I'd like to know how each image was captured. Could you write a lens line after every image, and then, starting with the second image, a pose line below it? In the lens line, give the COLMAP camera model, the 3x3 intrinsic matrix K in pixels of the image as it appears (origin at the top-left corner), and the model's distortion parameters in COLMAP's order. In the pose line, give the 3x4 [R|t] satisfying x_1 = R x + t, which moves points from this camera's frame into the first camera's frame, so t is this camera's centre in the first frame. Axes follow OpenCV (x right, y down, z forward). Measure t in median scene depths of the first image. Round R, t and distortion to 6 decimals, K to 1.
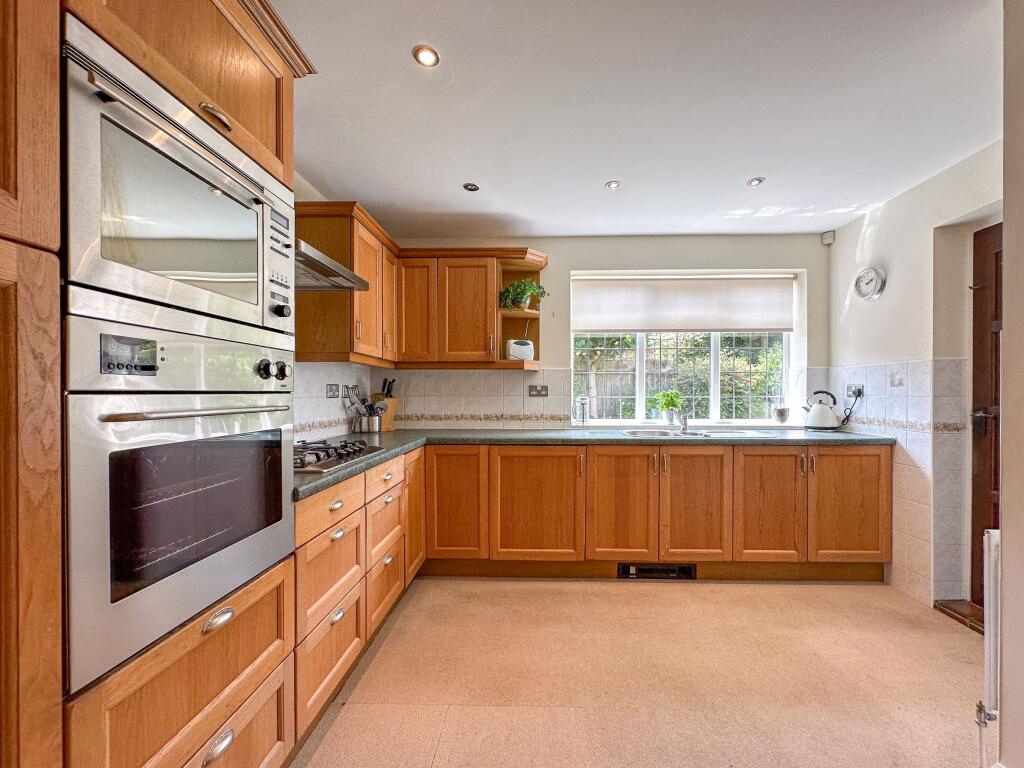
lens RADIAL K [[408.1, 0, 513.7], [0, 408.1, 391.1], [0, 0, 1]] dist [-0.000528, 0.000003]
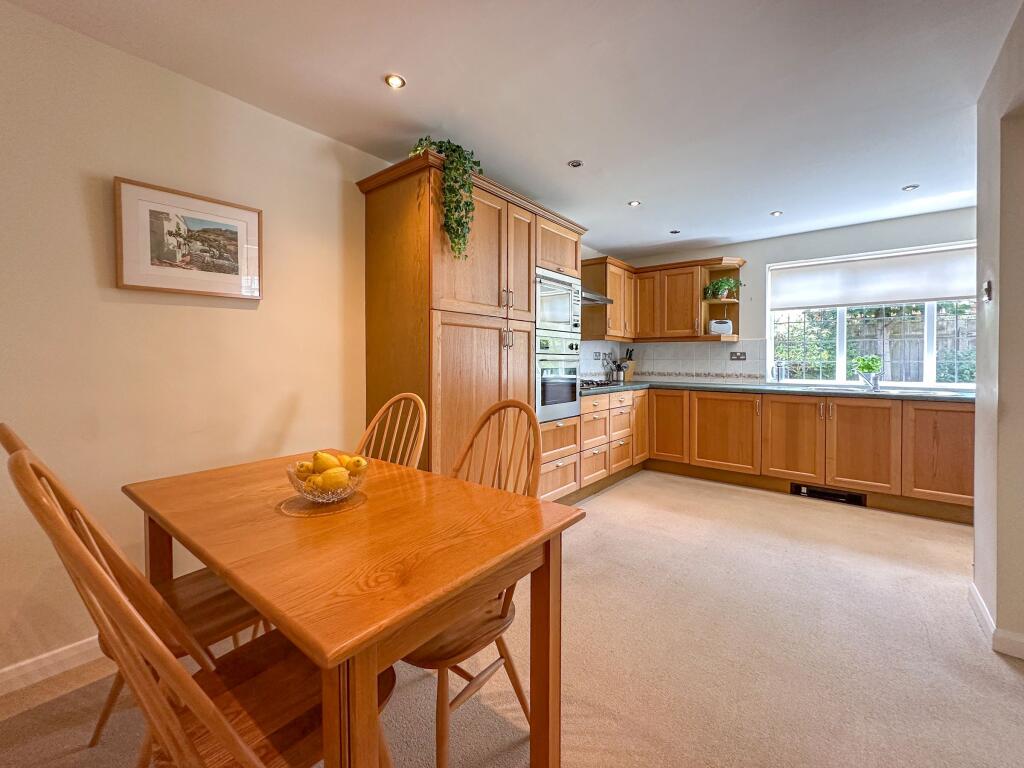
lens RADIAL K [[422.2, 0, 512.4], [0, 422.2, 366.0], [0, 0, 1]] dist [-0.001324, -0.000016]
pose [[0.806469, 0.011280, -0.591168, 0.342533], [-0.003511, 0.999892, 0.014289, 0.017512], [0.591265, -0.009448, 0.806422, -0.694138]]
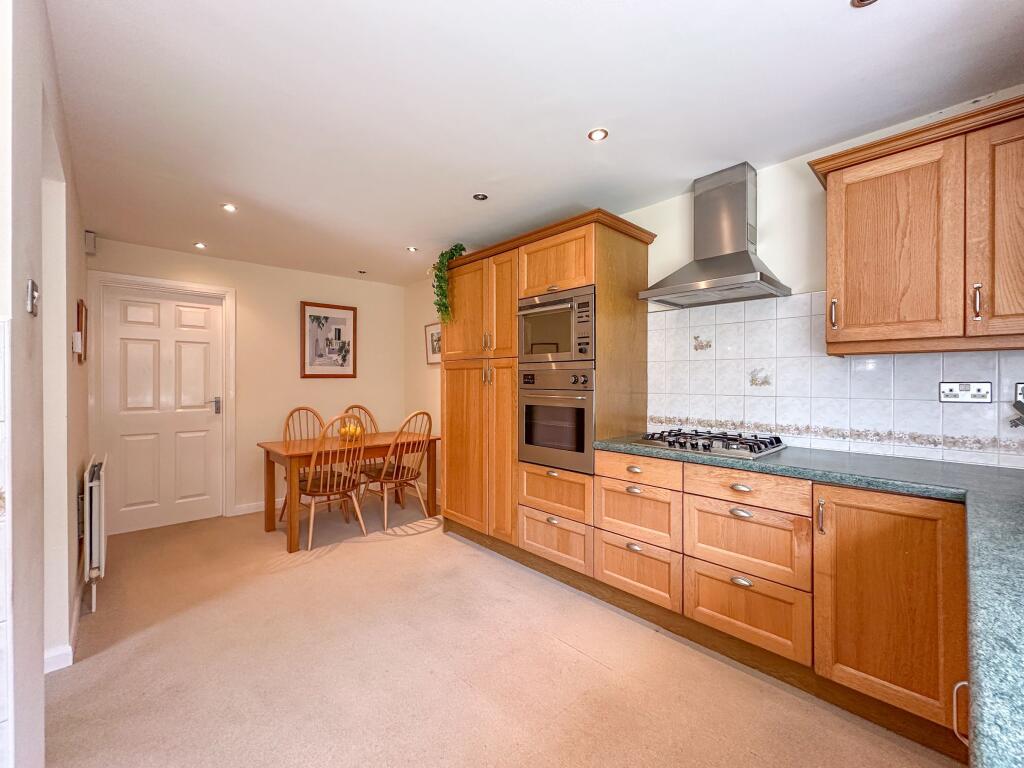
lens RADIAL K [[421.5, 0, 497.7], [0, 421.5, 385.2], [0, 0, 1]] dist [-0.001350, -0.000144]
pose [[-0.702096, 0.012414, -0.711974, 0.549728], [0.005502, 0.999913, 0.012009, -0.022664], [0.712061, 0.004514, -0.702103, 0.974052]]
